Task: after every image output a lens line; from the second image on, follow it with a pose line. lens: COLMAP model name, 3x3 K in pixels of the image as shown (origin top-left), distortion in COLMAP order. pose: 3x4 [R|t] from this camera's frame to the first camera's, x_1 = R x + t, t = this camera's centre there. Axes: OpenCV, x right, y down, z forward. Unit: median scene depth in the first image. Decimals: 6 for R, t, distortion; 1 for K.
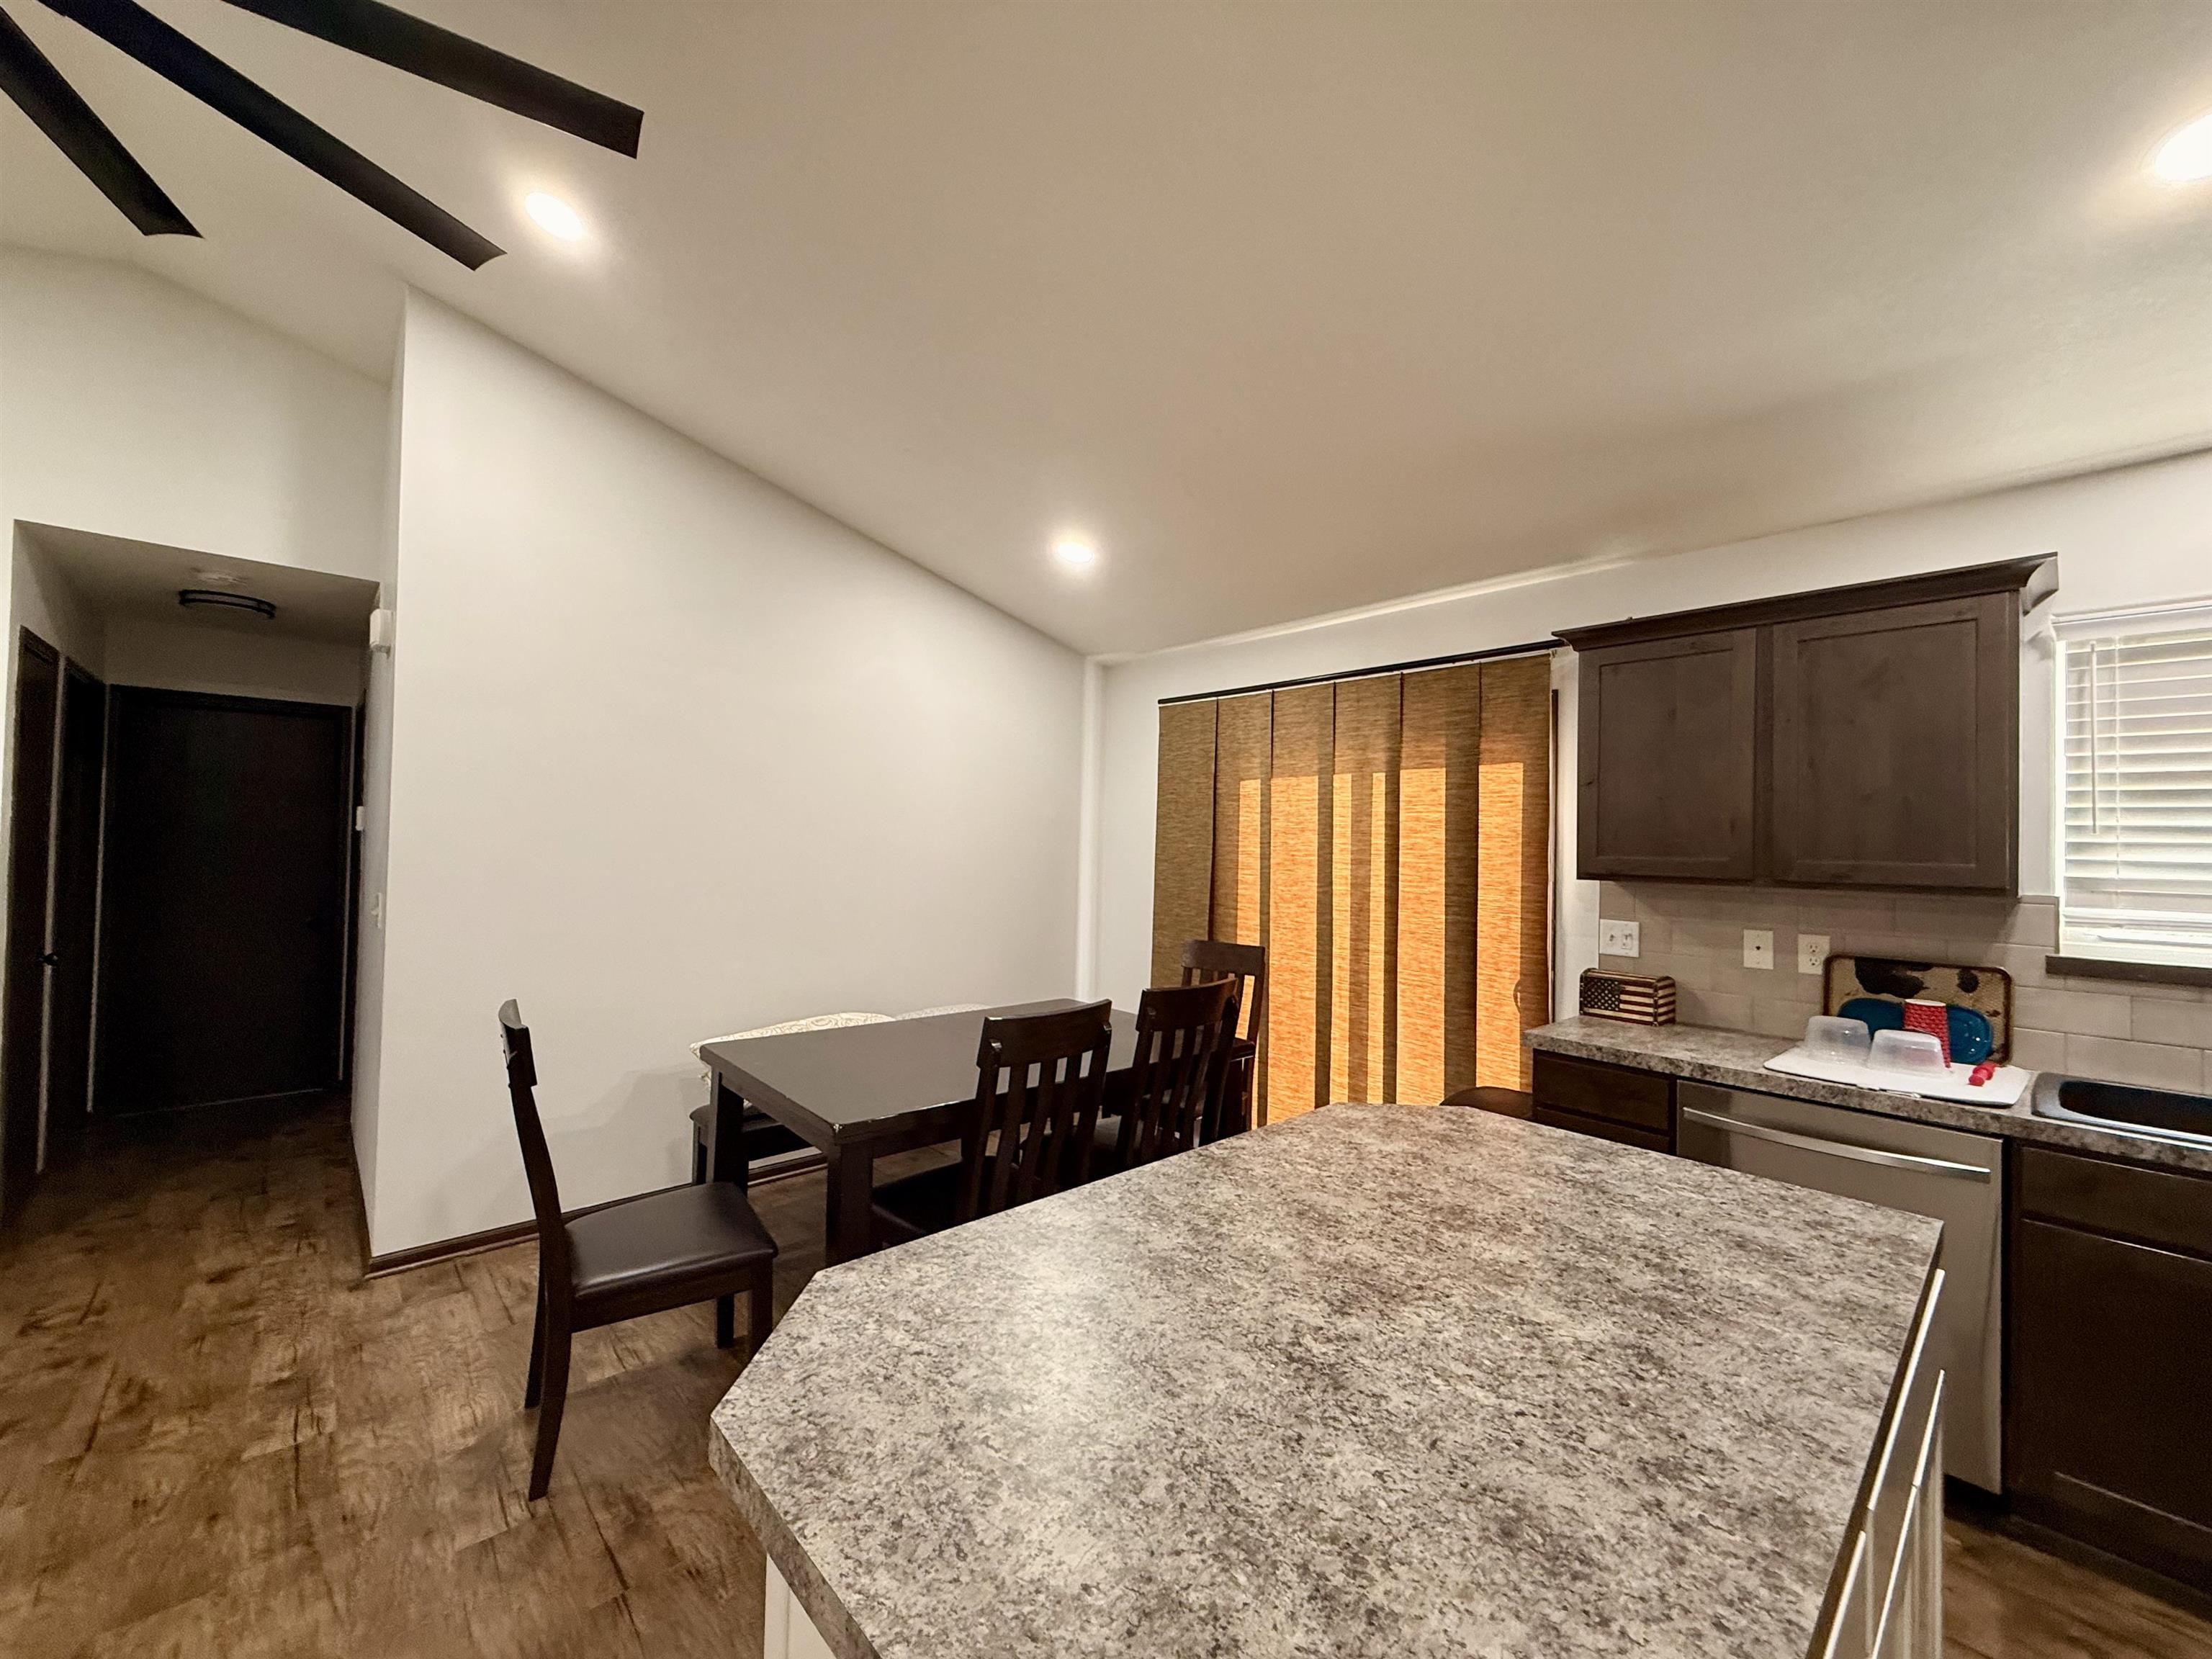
lens RADIAL K [[877.0, 0, 1109.1], [0, 877.0, 831.5], [0, 0, 1]] dist [0.001487, 0.000133]
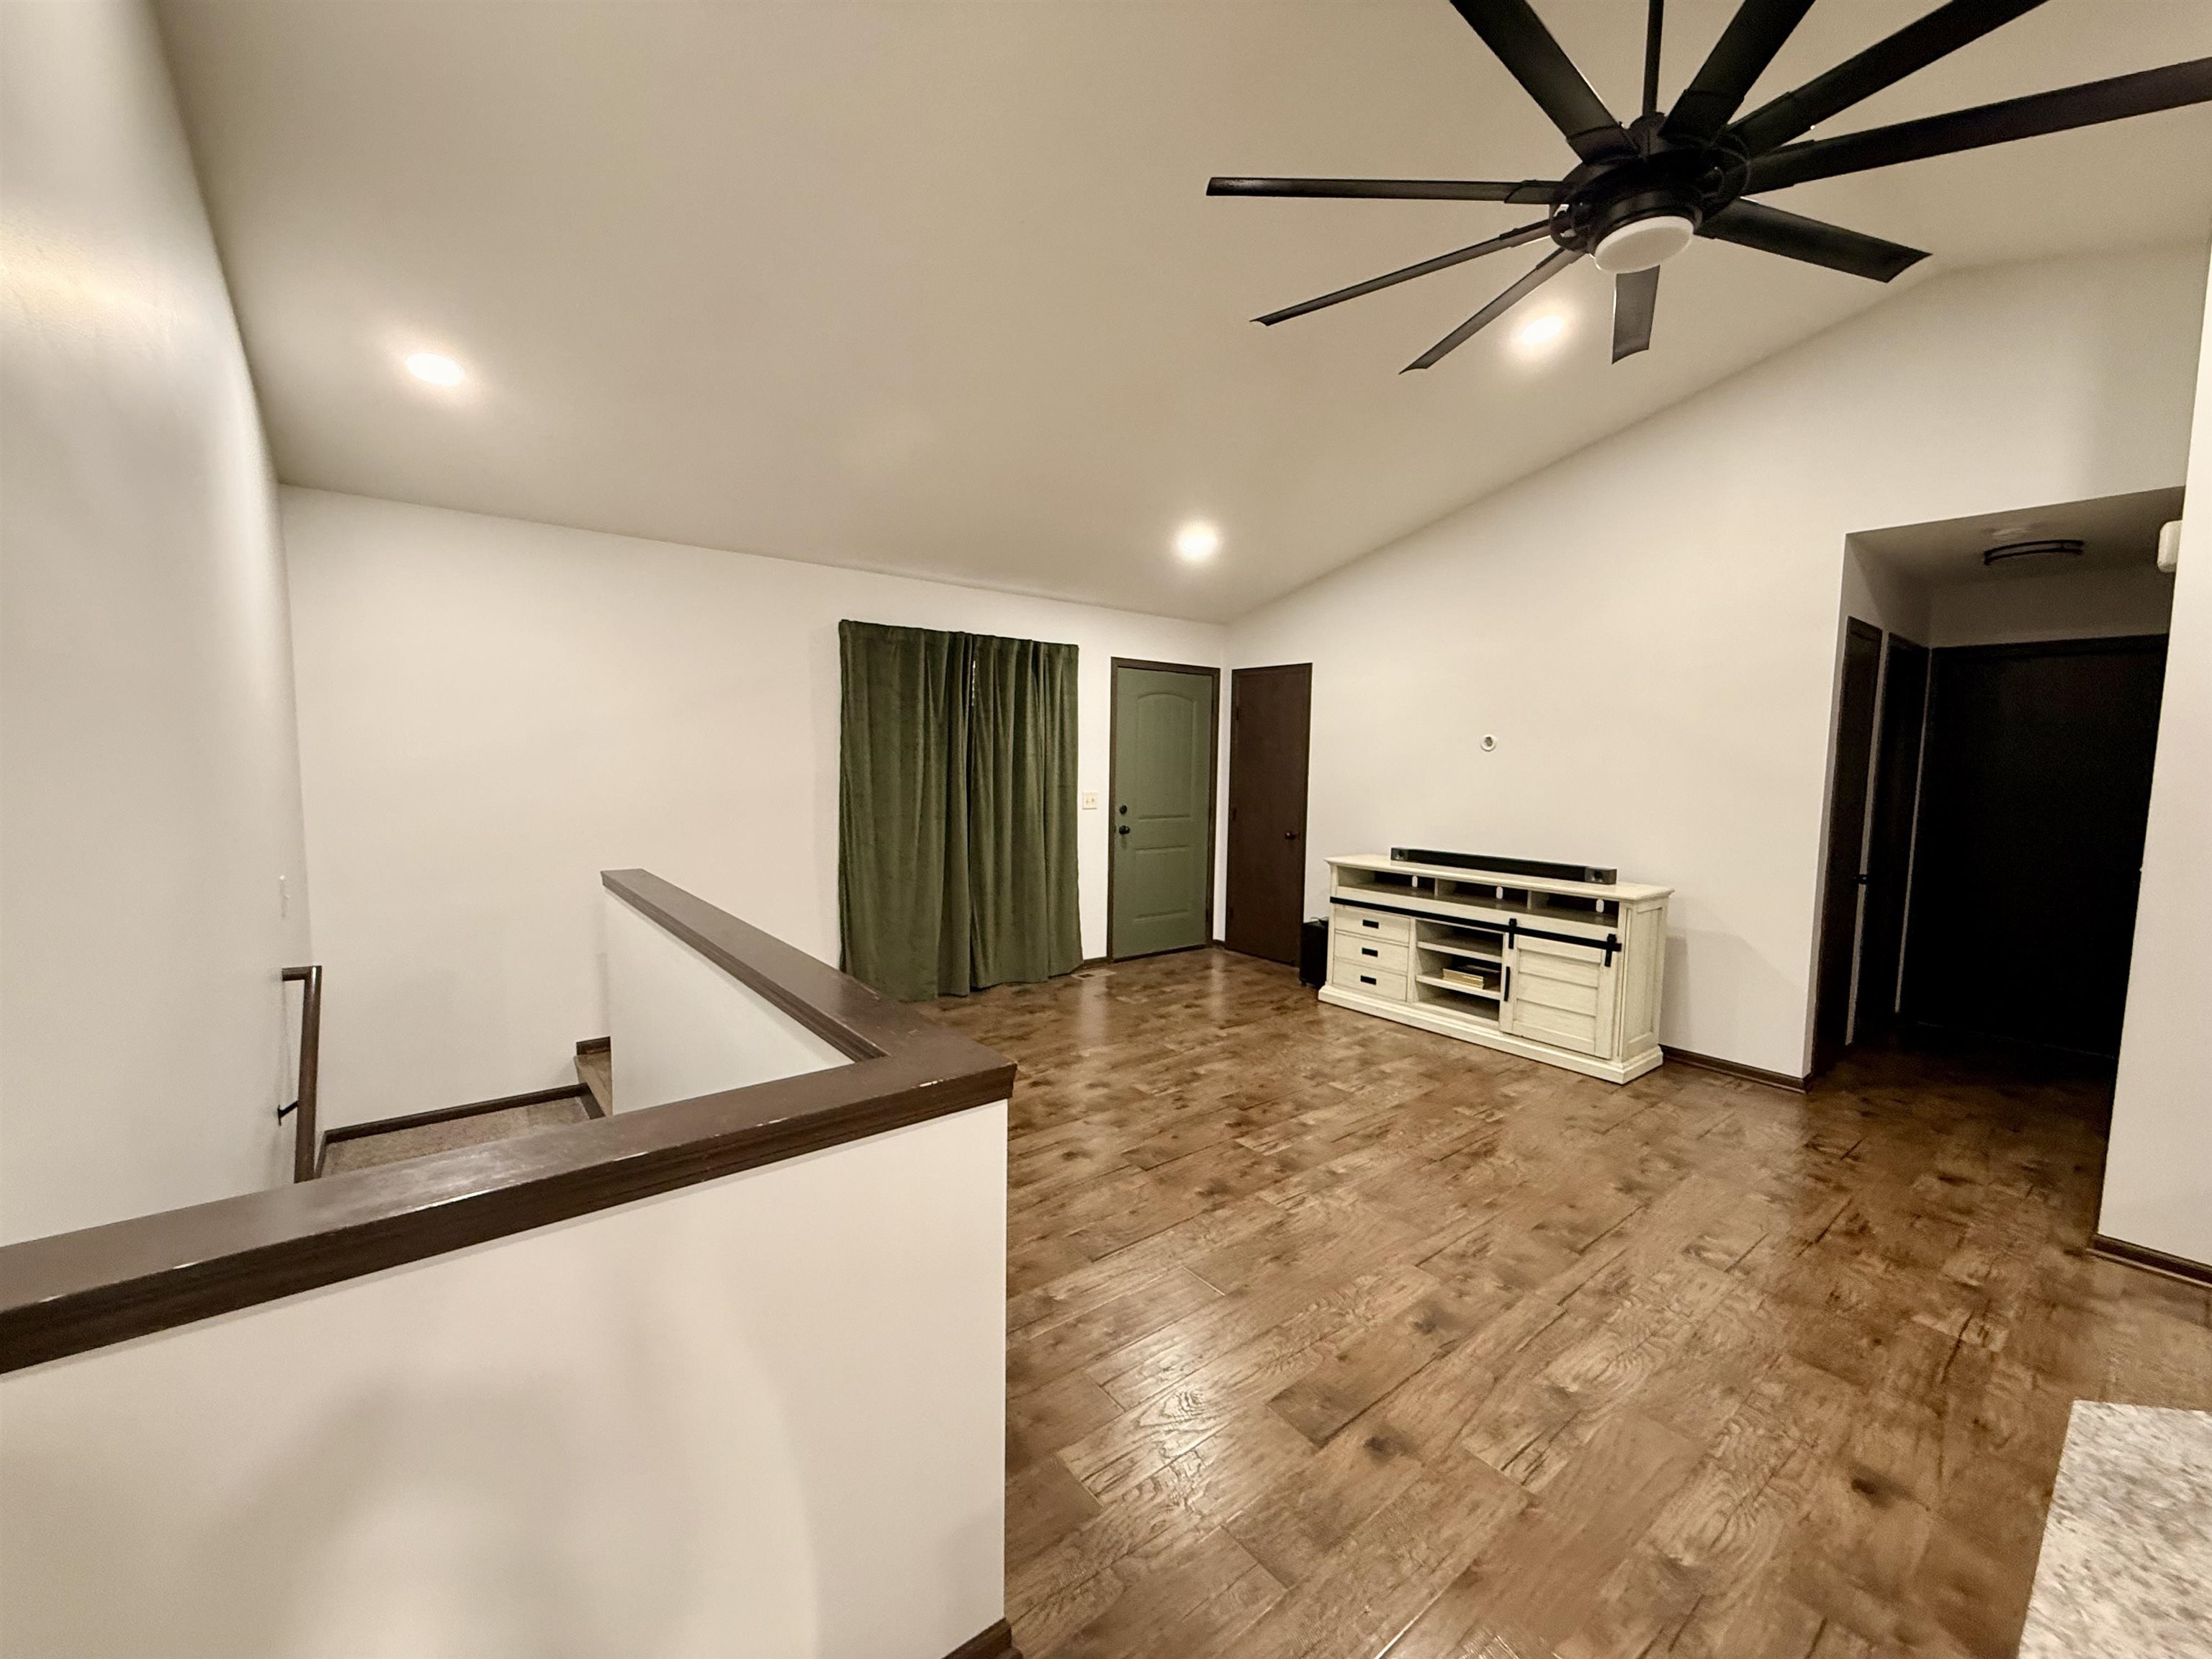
lens RADIAL K [[877.0, 0, 1100.6], [0, 877.0, 826.8], [0, 0, 1]] dist [0.001487, 0.000133]
pose [[-0.073949, 0.056153, -0.995680, 0.208332], [-0.001957, 0.998403, 0.056452, 0.003595], [0.997260, 0.006123, -0.073721, 0.014146]]
